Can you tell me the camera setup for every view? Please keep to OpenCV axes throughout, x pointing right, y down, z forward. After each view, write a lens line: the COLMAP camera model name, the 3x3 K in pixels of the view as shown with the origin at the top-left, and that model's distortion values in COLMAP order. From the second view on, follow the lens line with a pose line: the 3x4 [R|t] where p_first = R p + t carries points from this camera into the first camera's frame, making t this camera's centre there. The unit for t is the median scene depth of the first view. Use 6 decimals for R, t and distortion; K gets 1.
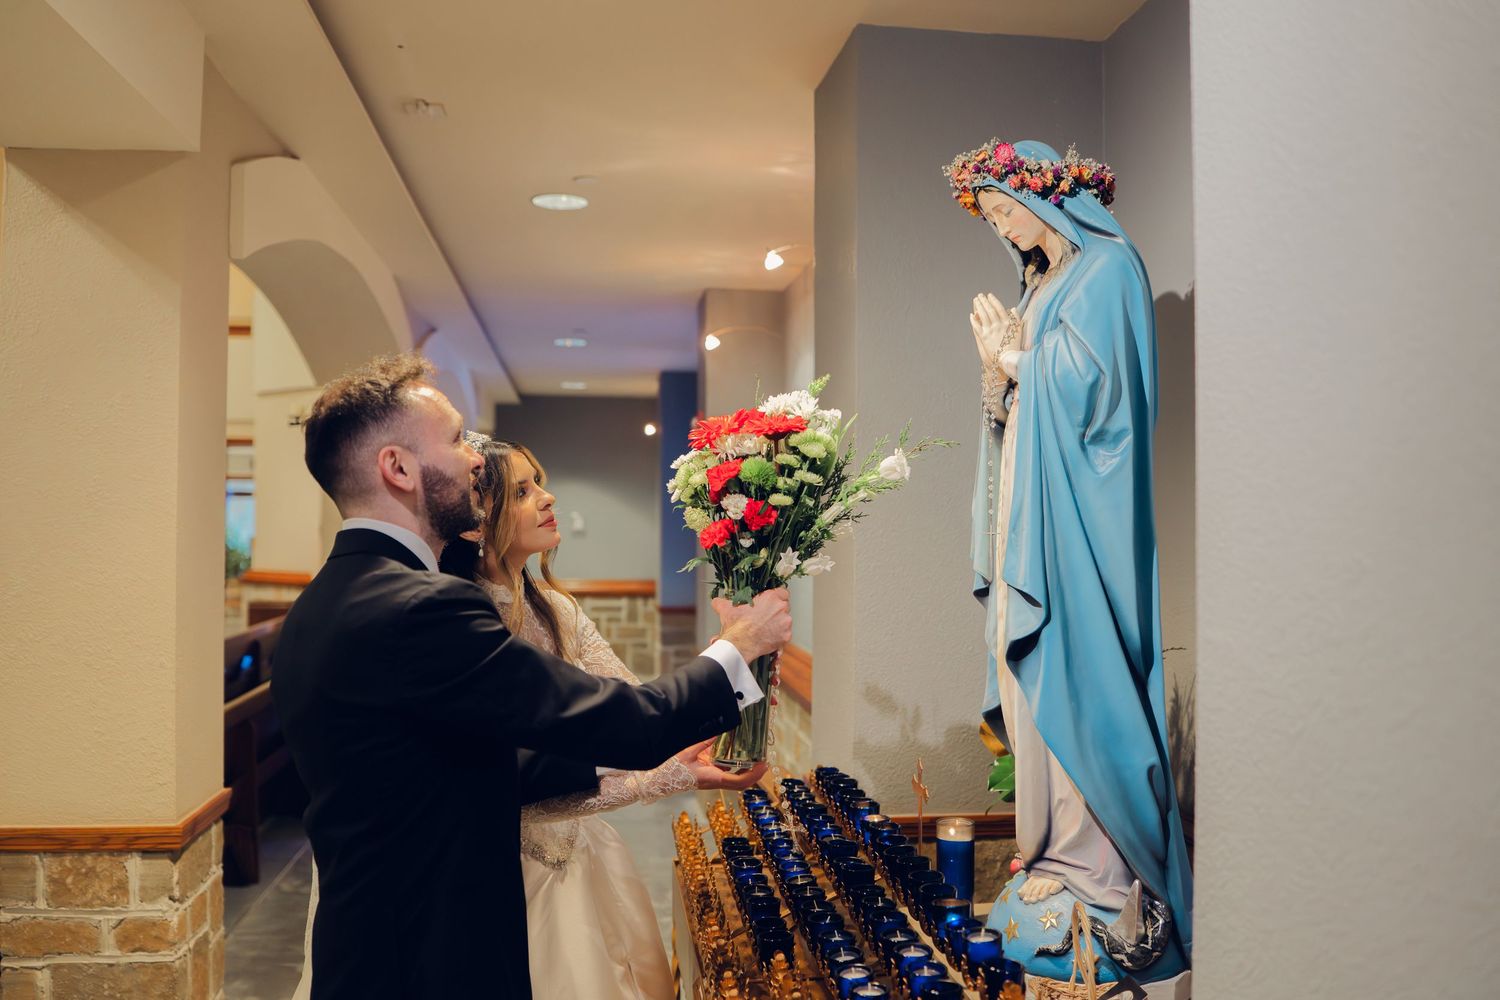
lens RADIAL K [[1171.2, 0, 751.6], [0, 1171.2, 501.0], [0, 0, 1]] dist [0.046066, -0.004123]
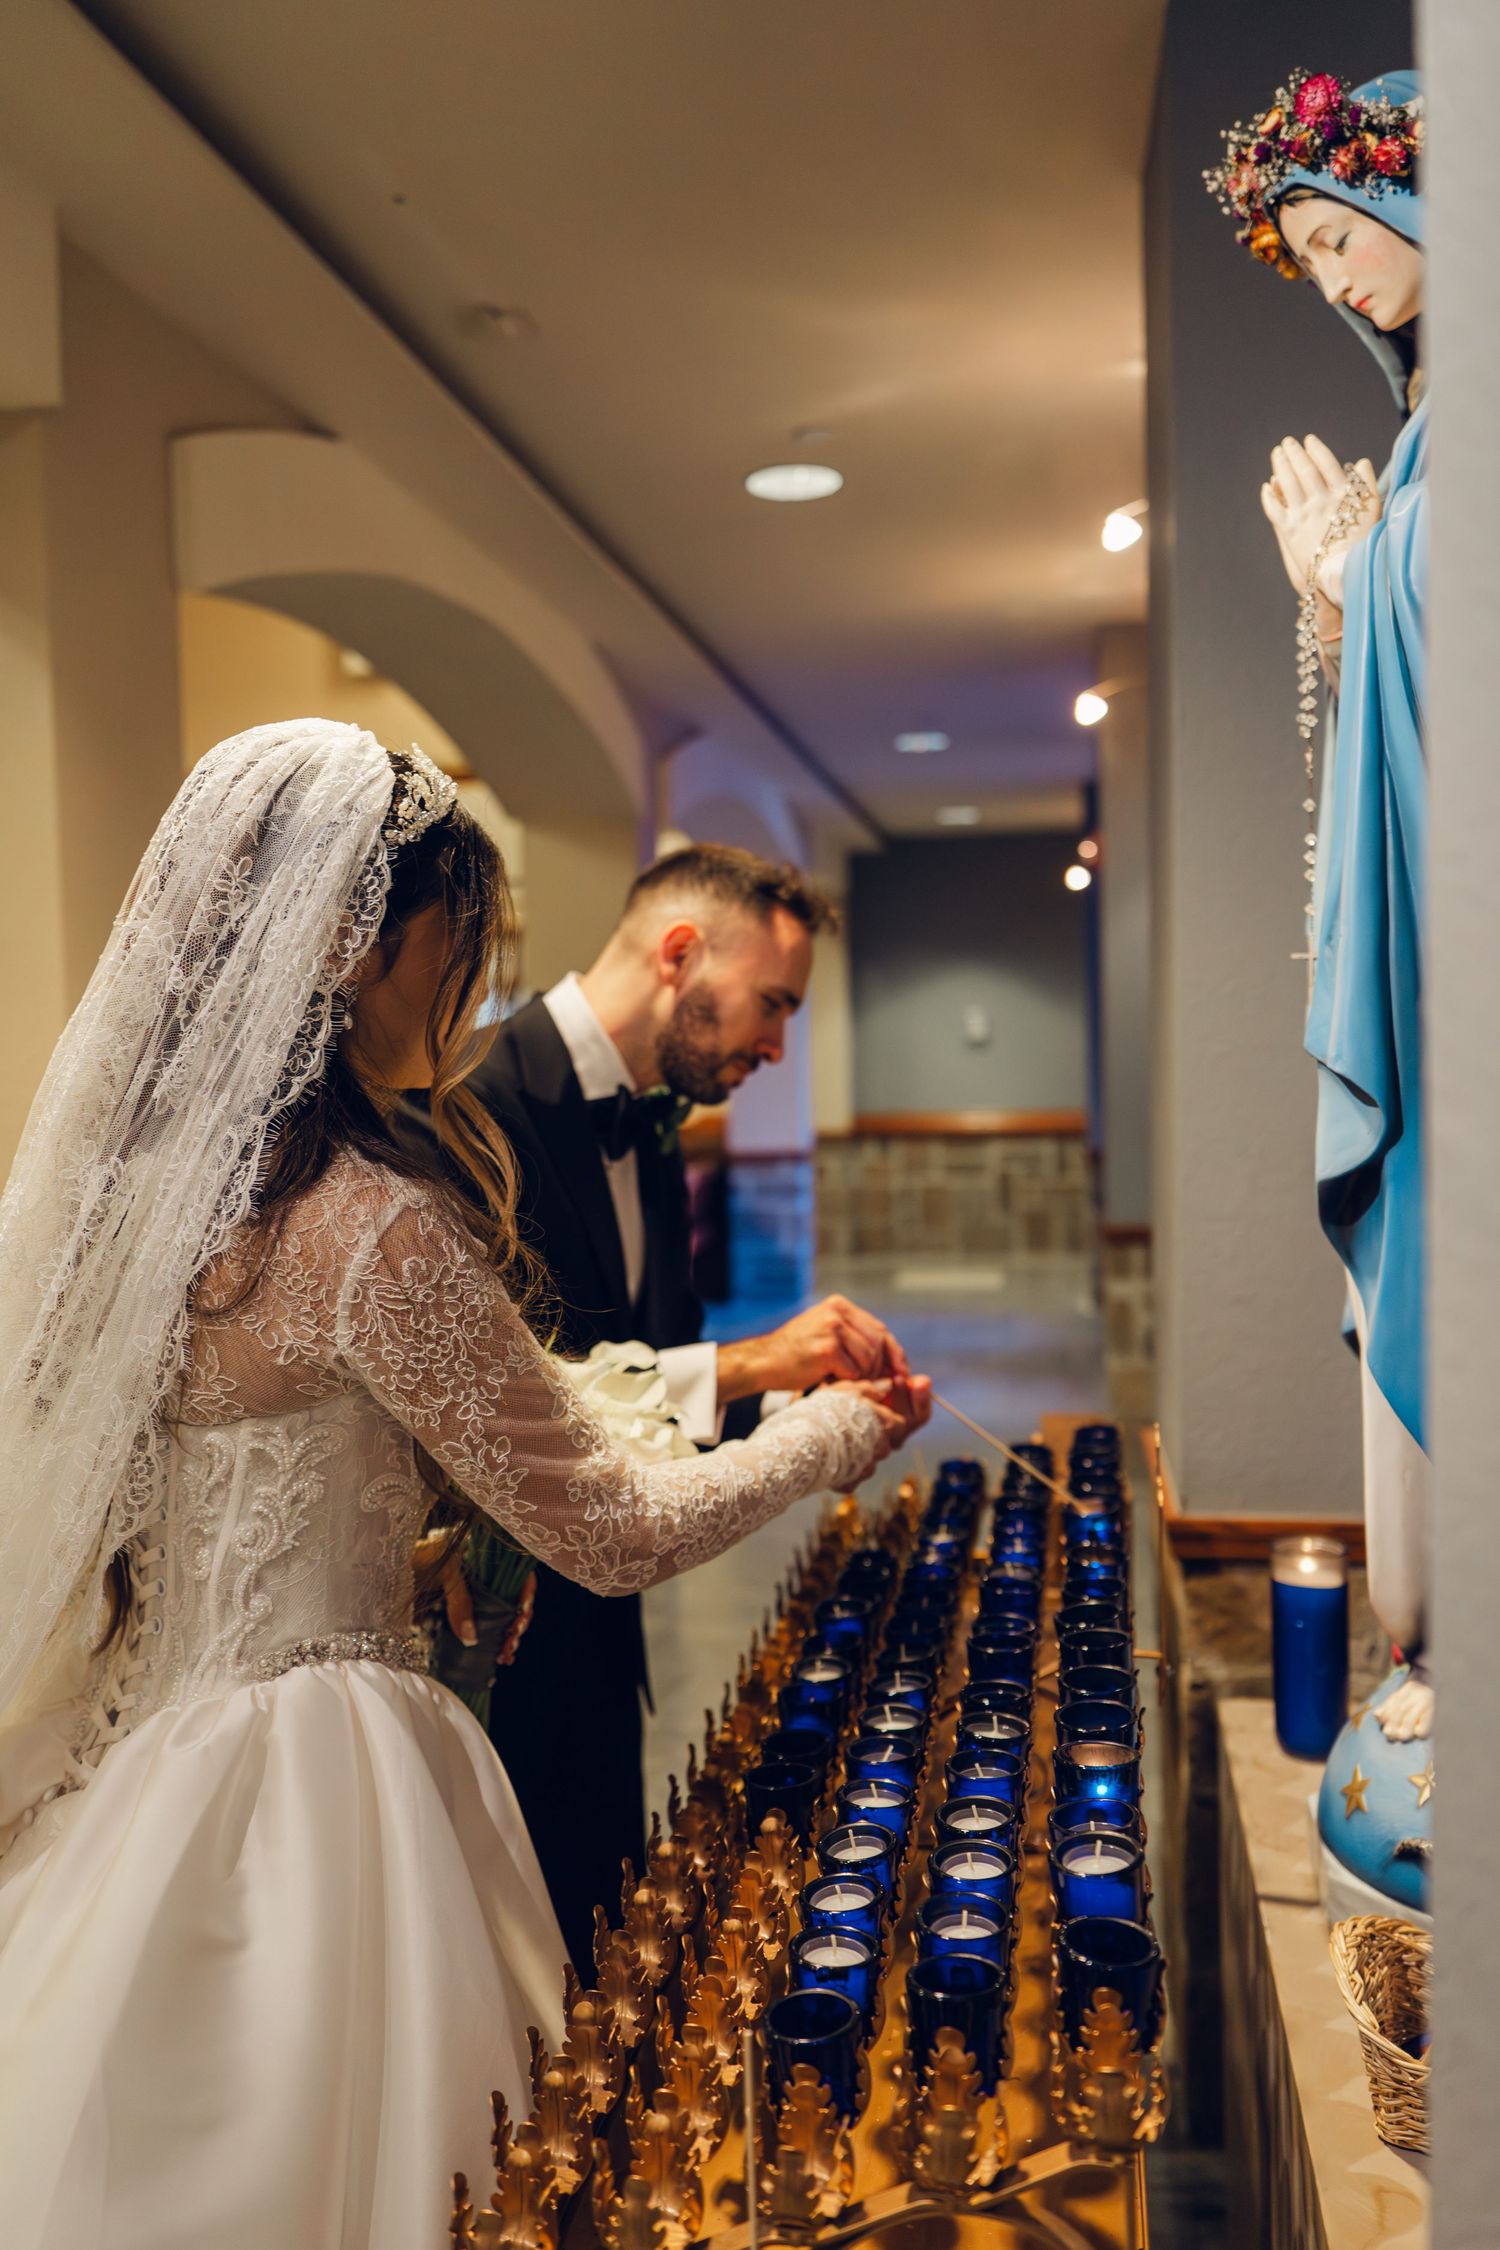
lens RADIAL K [[1756.8, 0, 748.0], [0, 1756.8, 1083.7], [0, 0, 1]] dist [0.046066, -0.004123]
pose [[0.959784, -0.016555, -0.280251, 0.185251], [0.030813, 0.998441, 0.046546, 0.039165], [0.279043, -0.053309, 0.958798, 0.259103]]
